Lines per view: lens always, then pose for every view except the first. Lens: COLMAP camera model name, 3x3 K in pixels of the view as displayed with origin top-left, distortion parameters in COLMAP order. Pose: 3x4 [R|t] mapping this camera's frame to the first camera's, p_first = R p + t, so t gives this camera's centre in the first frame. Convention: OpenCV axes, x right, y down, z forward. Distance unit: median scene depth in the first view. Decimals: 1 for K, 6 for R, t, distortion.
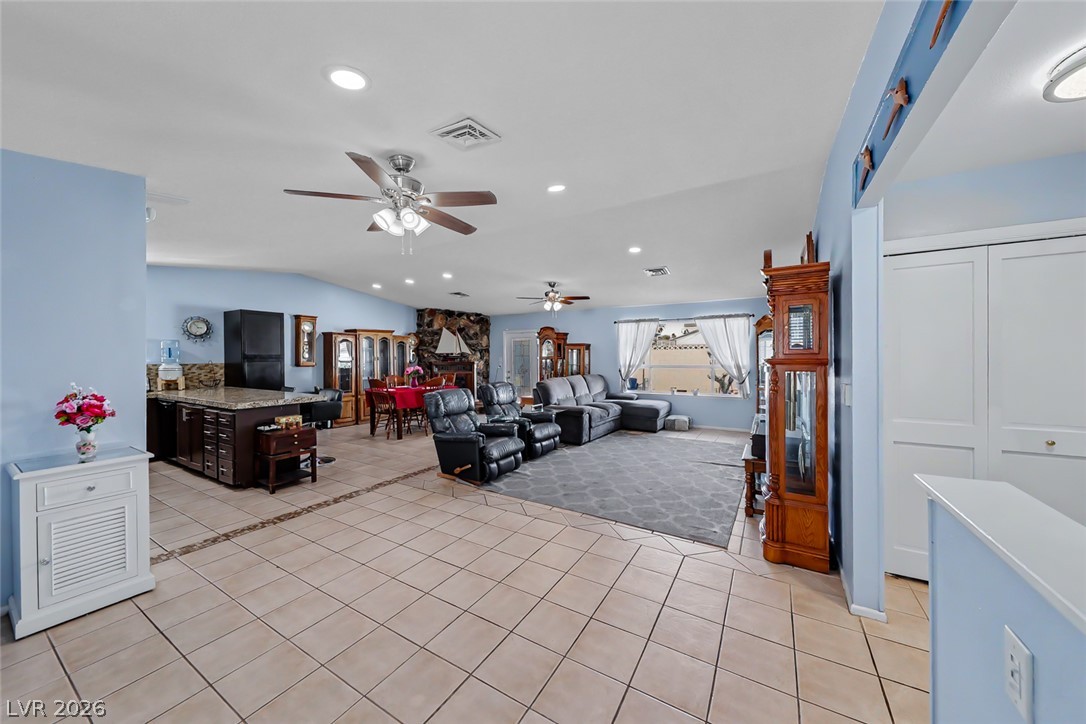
lens RADIAL K [[382.6, 0, 539.7], [0, 382.6, 354.0], [0, 0, 1]] dist [0.000364, -0.000067]
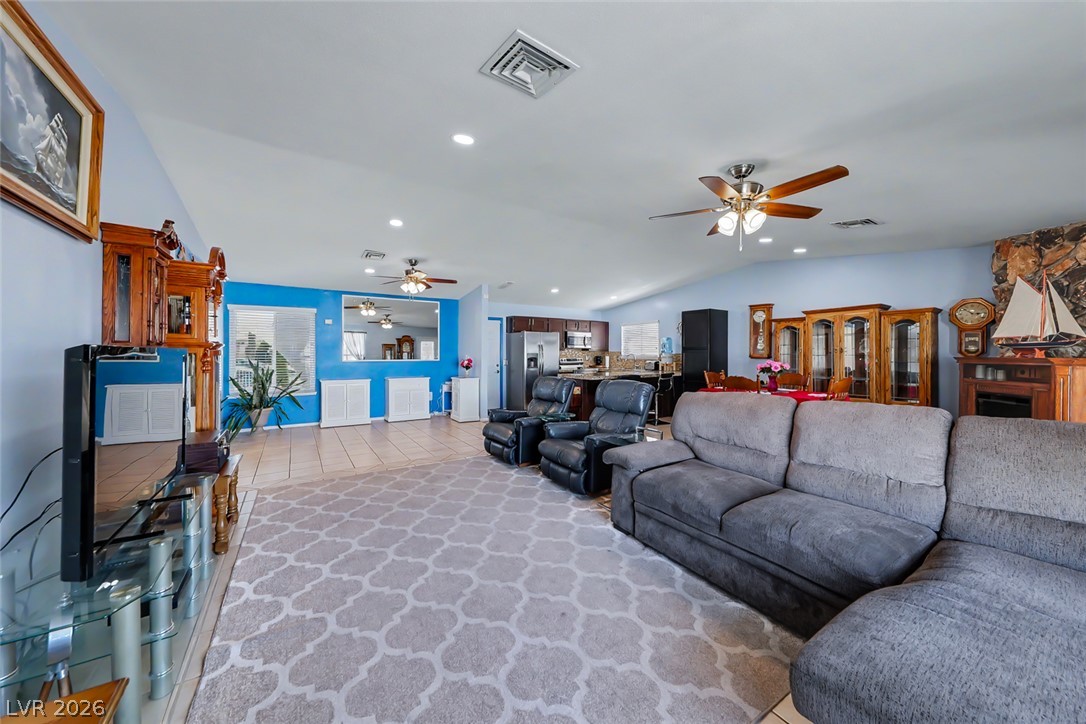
lens RADIAL K [[382.6, 0, 539.7], [0, 382.6, 354.0], [0, 0, 1]] dist [0.000364, -0.000067]
pose [[-0.434662, 0.004057, -0.900585, 0.565458], [0.003179, 0.999991, 0.002970, 0.020389], [0.900588, -0.001572, -0.434671, 1.105574]]
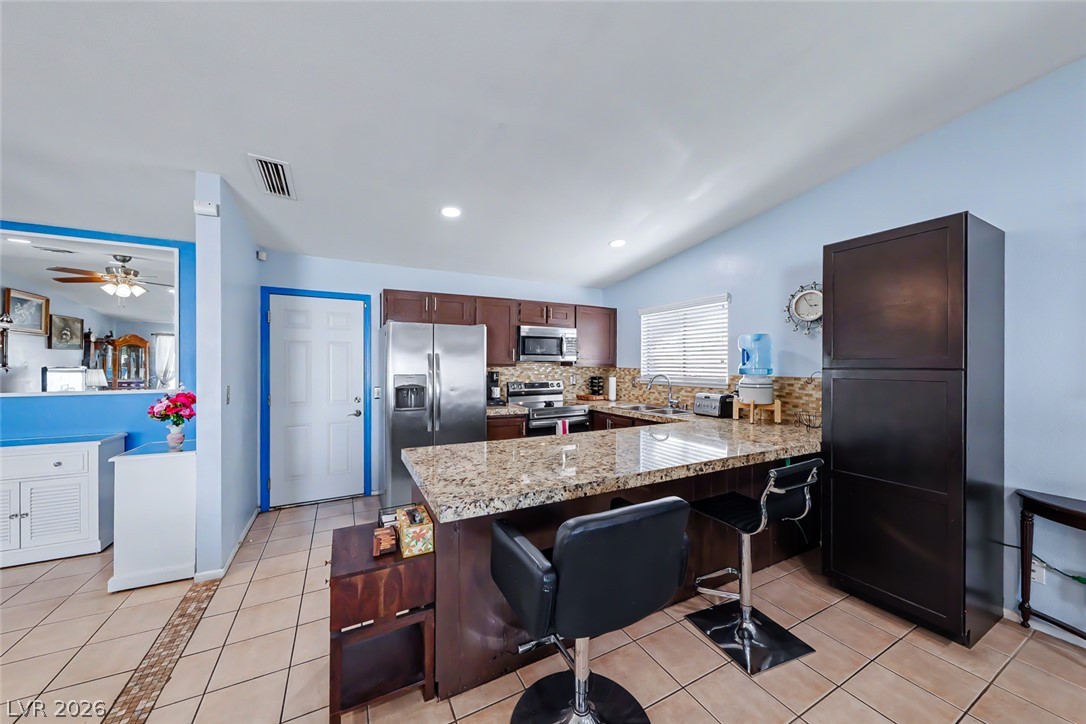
lens RADIAL K [[379.3, 0, 539.2], [0, 379.3, 366.7], [0, 0, 1]] dist [-0.007314, 0.000433]
pose [[-0.520916, 0.008513, -0.853566, -0.286436], [0.001779, 0.999959, 0.008887, 0.005646], [0.853606, 0.003111, -0.520909, 0.935549]]
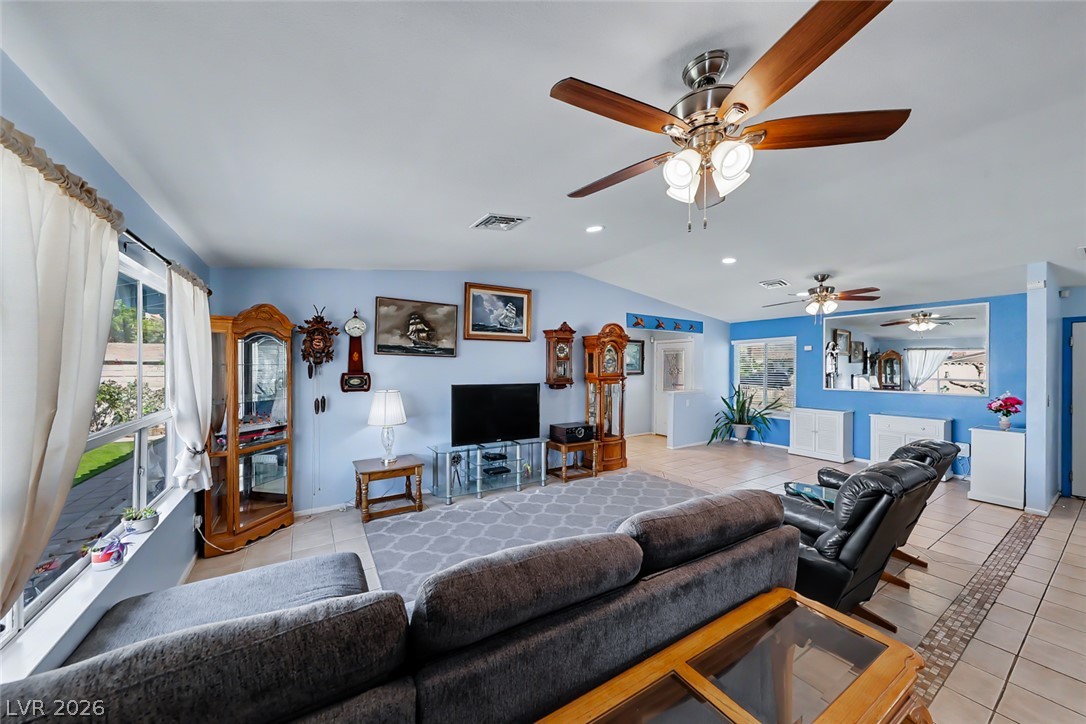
lens RADIAL K [[379.3, 0, 539.2], [0, 379.3, 366.7], [0, 0, 1]] dist [-0.007314, 0.000433]
pose [[-0.891333, 0.001912, 0.453345, 0.020862], [0.000367, 0.999994, -0.003496, -0.015899], [-0.453349, -0.002950, -0.891328, 1.382174]]
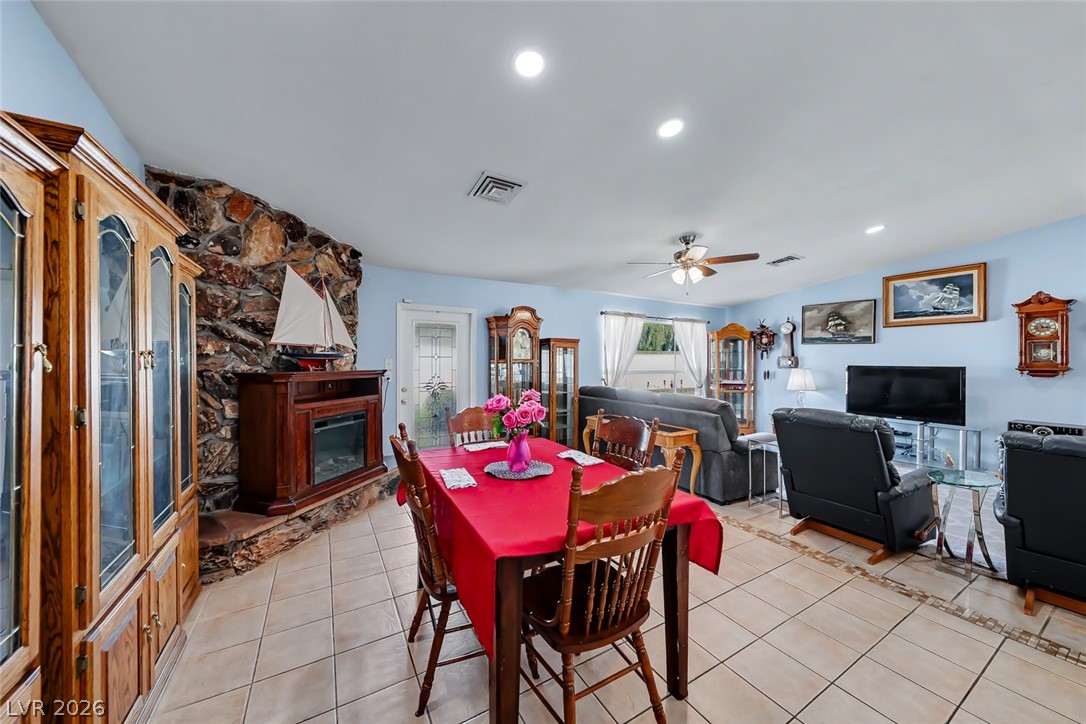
lens RADIAL K [[372.5, 0, 537.4], [0, 372.5, 362.7], [0, 0, 1]] dist [0.004946, -0.000129]
pose [[0.483999, 0.001554, 0.875067, -0.664214], [-0.011468, 0.999924, 0.004567, 0.013792], [-0.874993, -0.012245, 0.483980, 1.036941]]
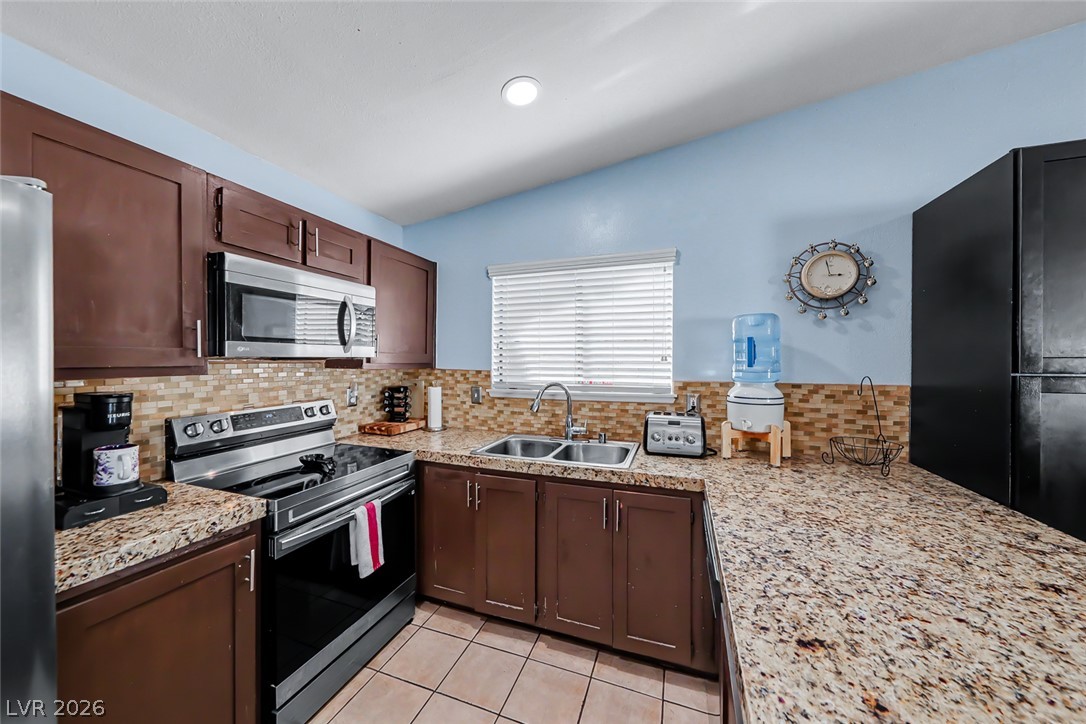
lens RADIAL K [[379.0, 0, 536.2], [0, 379.0, 363.6], [0, 0, 1]] dist [-0.001054, 0.000049]
pose [[0.181197, 0.014110, -0.983346, -0.608045], [0.000988, 0.999894, 0.014529, 0.002058], [0.983446, -0.003604, 0.181164, 0.682344]]
